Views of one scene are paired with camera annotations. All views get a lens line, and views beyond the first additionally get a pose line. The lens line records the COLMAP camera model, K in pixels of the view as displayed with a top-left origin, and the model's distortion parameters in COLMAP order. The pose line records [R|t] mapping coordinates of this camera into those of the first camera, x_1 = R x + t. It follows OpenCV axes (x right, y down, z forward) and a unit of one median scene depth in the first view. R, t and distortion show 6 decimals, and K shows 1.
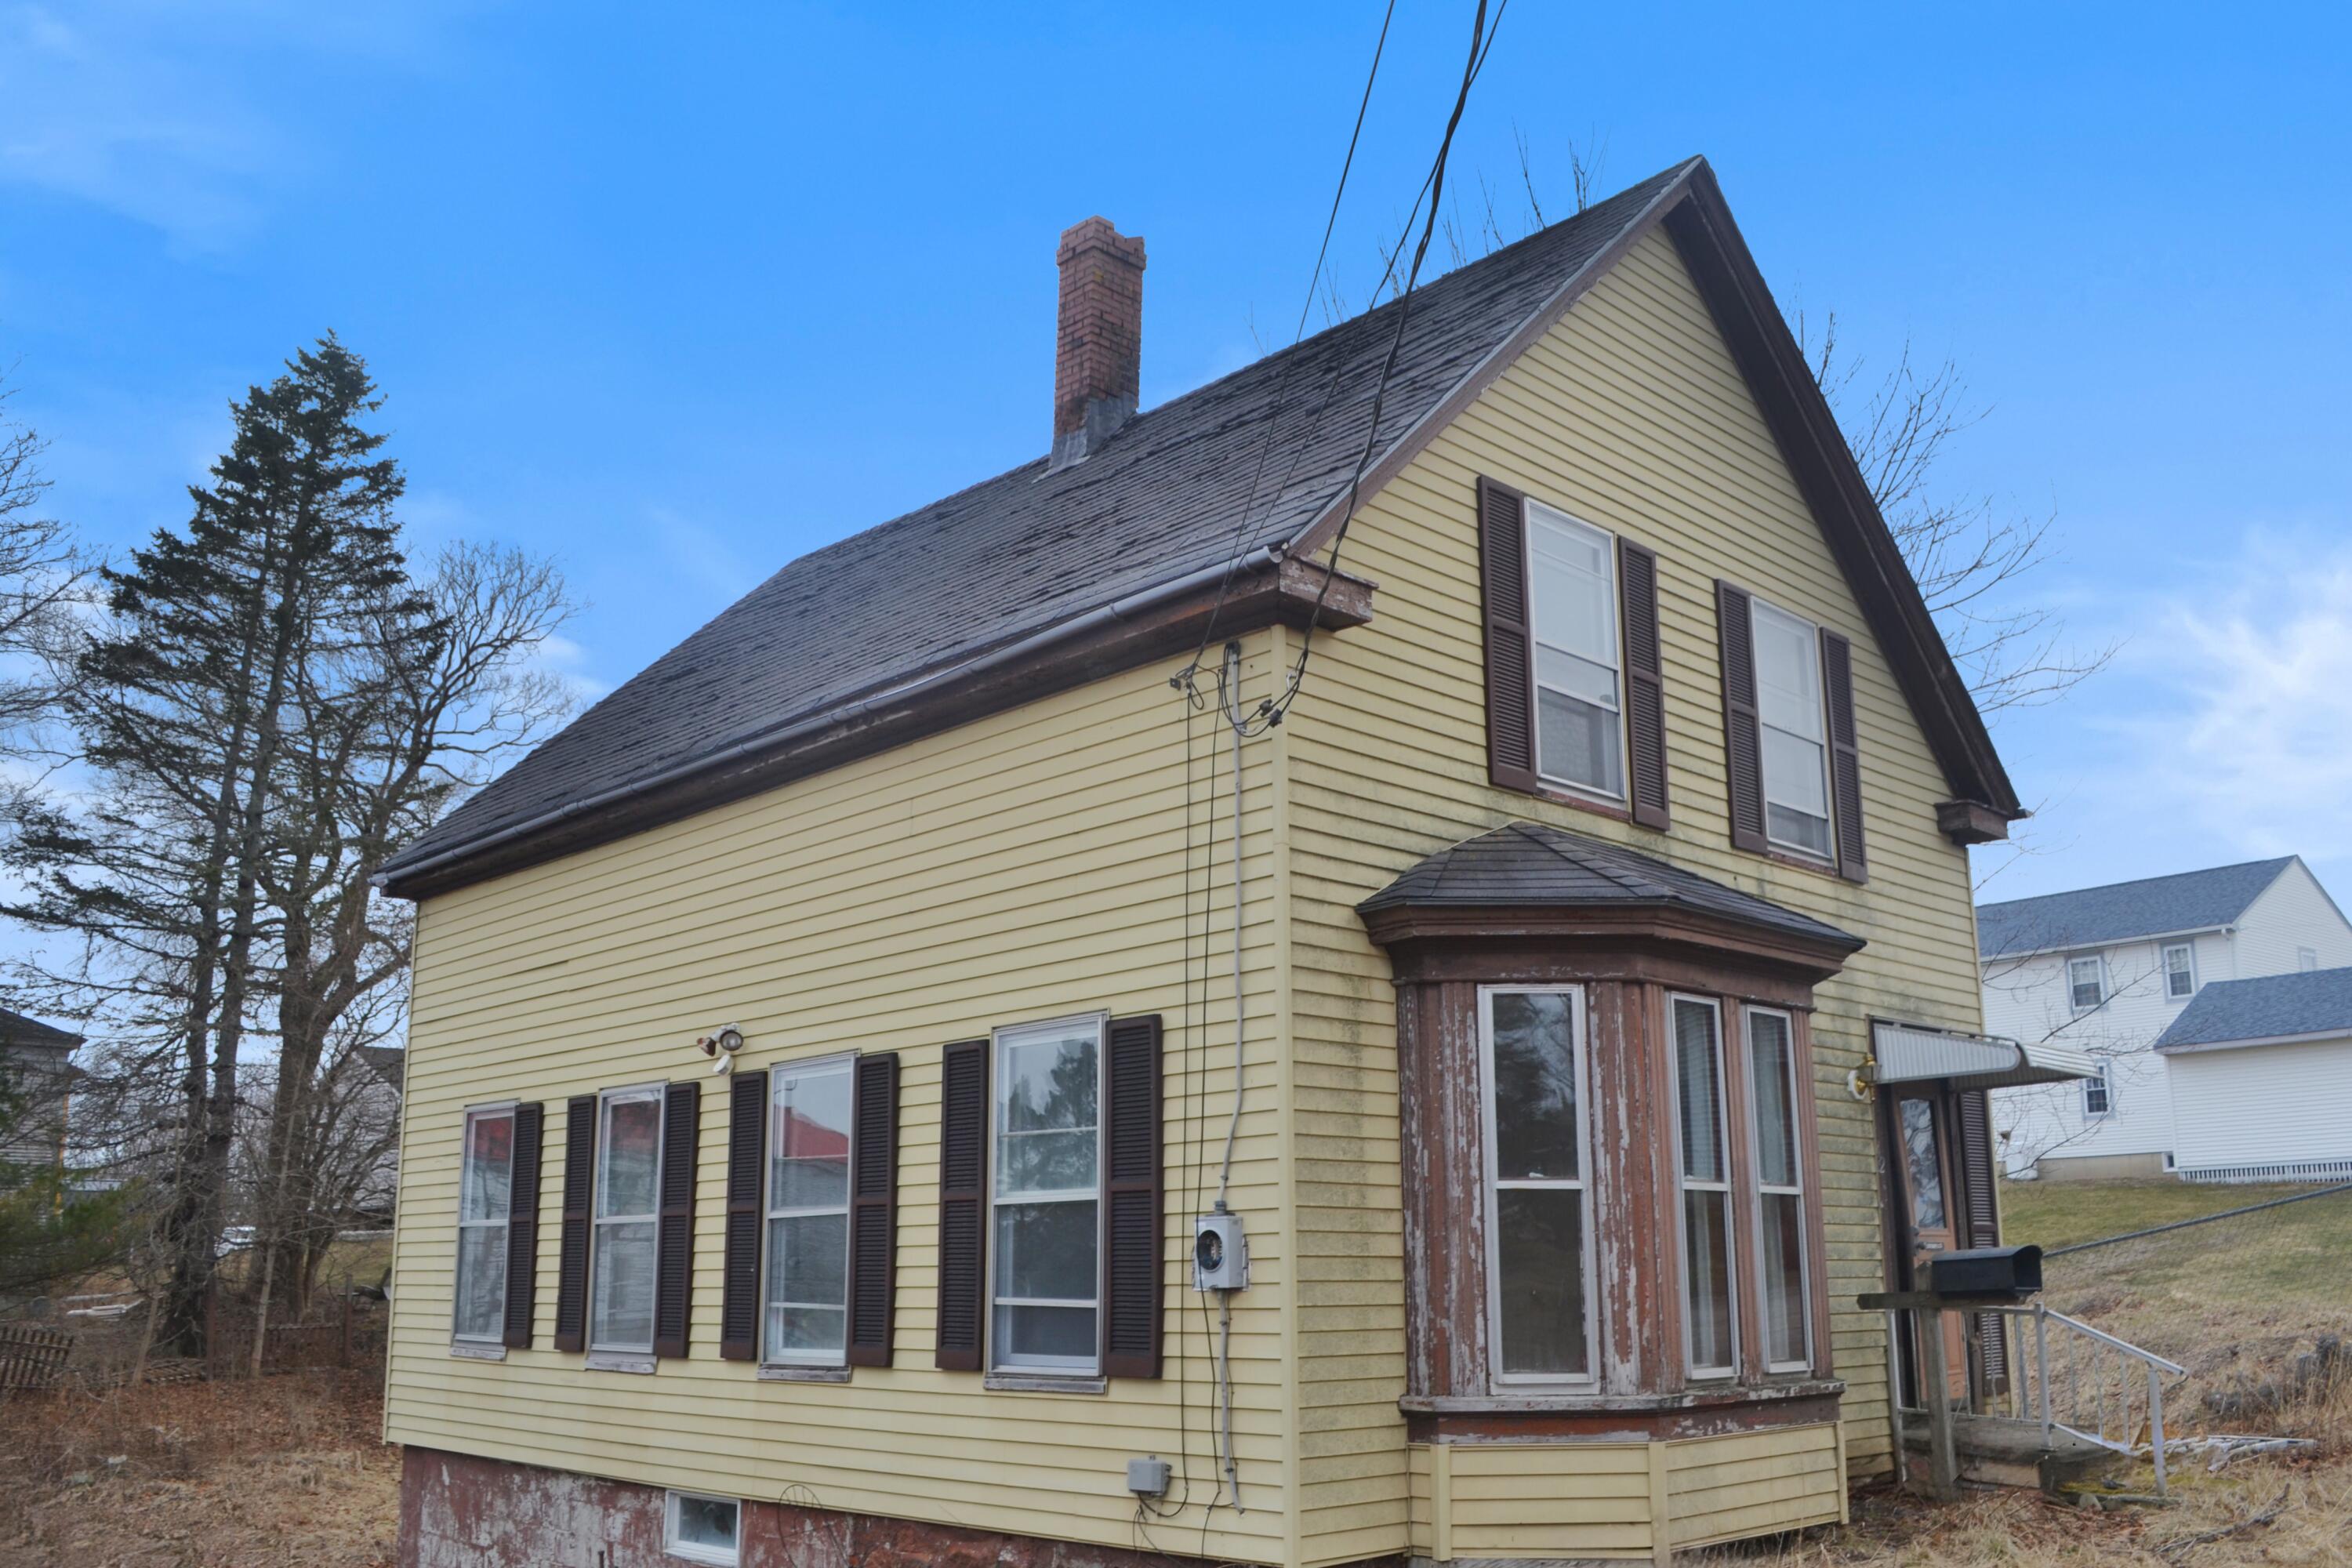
lens RADIAL K [[1959.5, 0, 1168.7], [0, 1959.5, 837.4], [0, 0, 1]] dist [-0.062253, 0.001016]
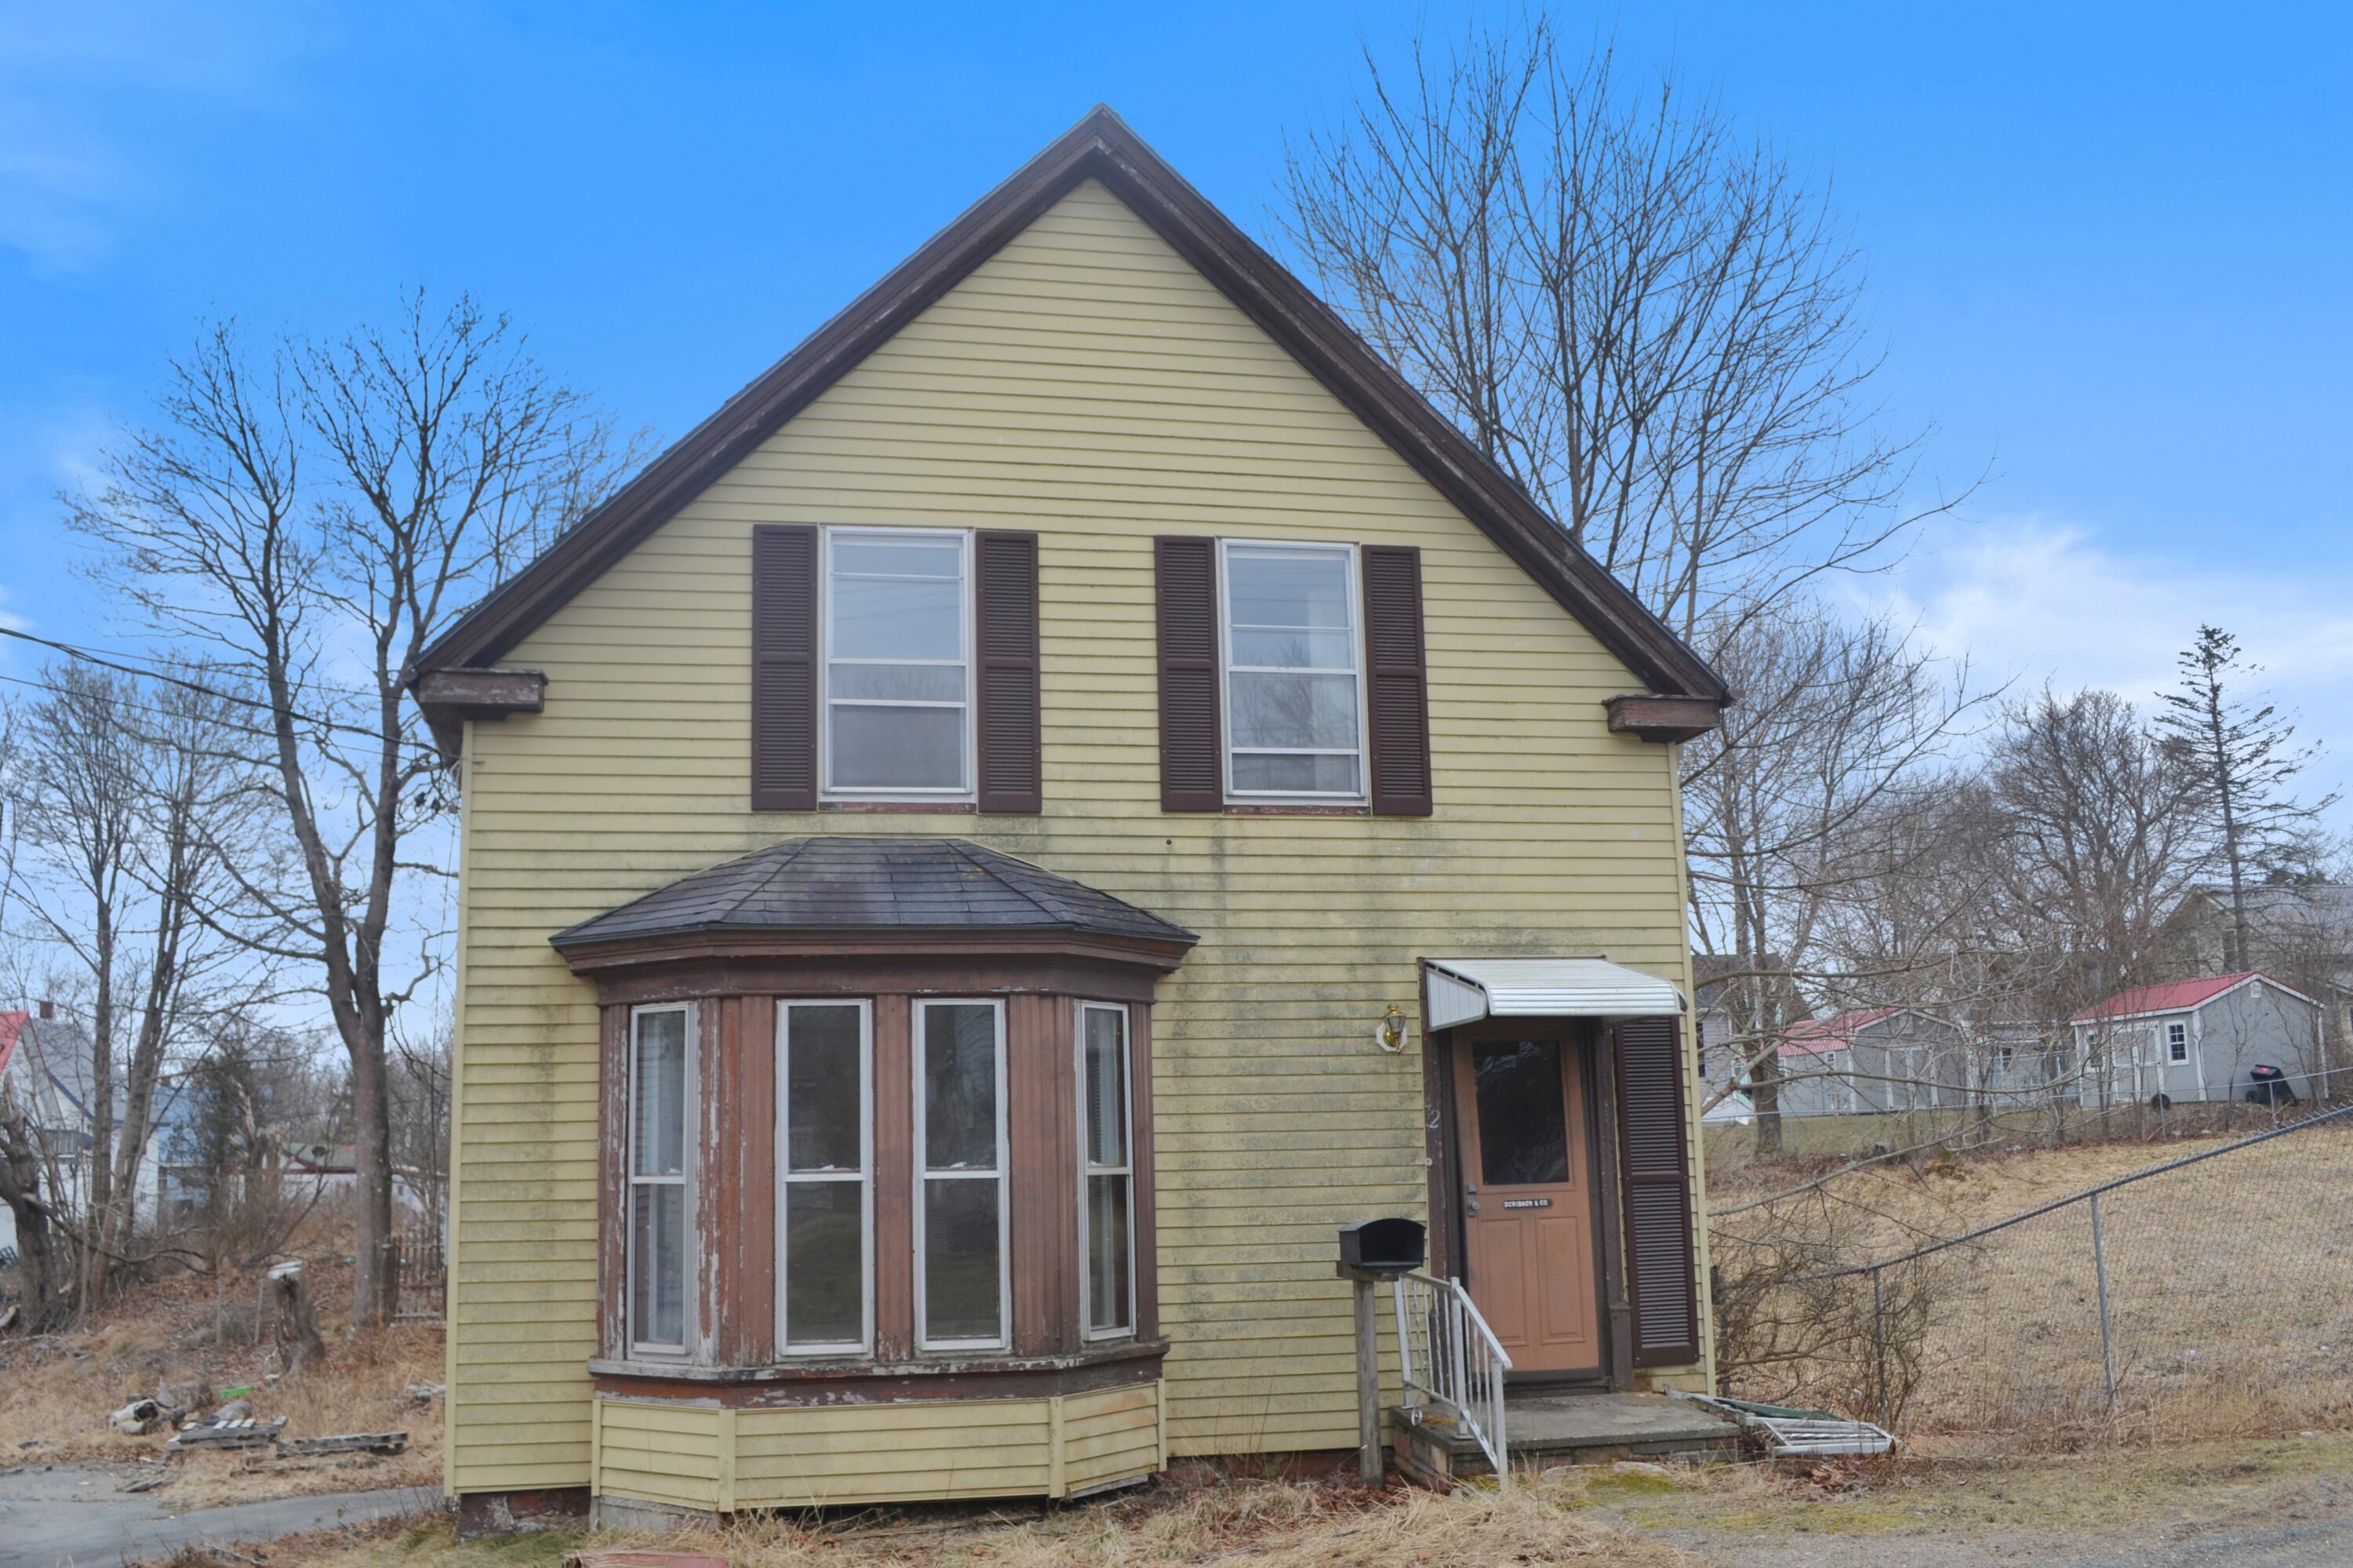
lens RADIAL K [[1960.4, 0, 1169.2], [0, 1960.4, 837.4], [0, 0, 1]] dist [-0.062253, 0.001016]
pose [[0.842768, -0.101677, -0.528587, 0.838989], [0.136867, 0.990201, 0.027747, -0.009282], [0.520586, -0.095730, 0.848425, 0.161825]]
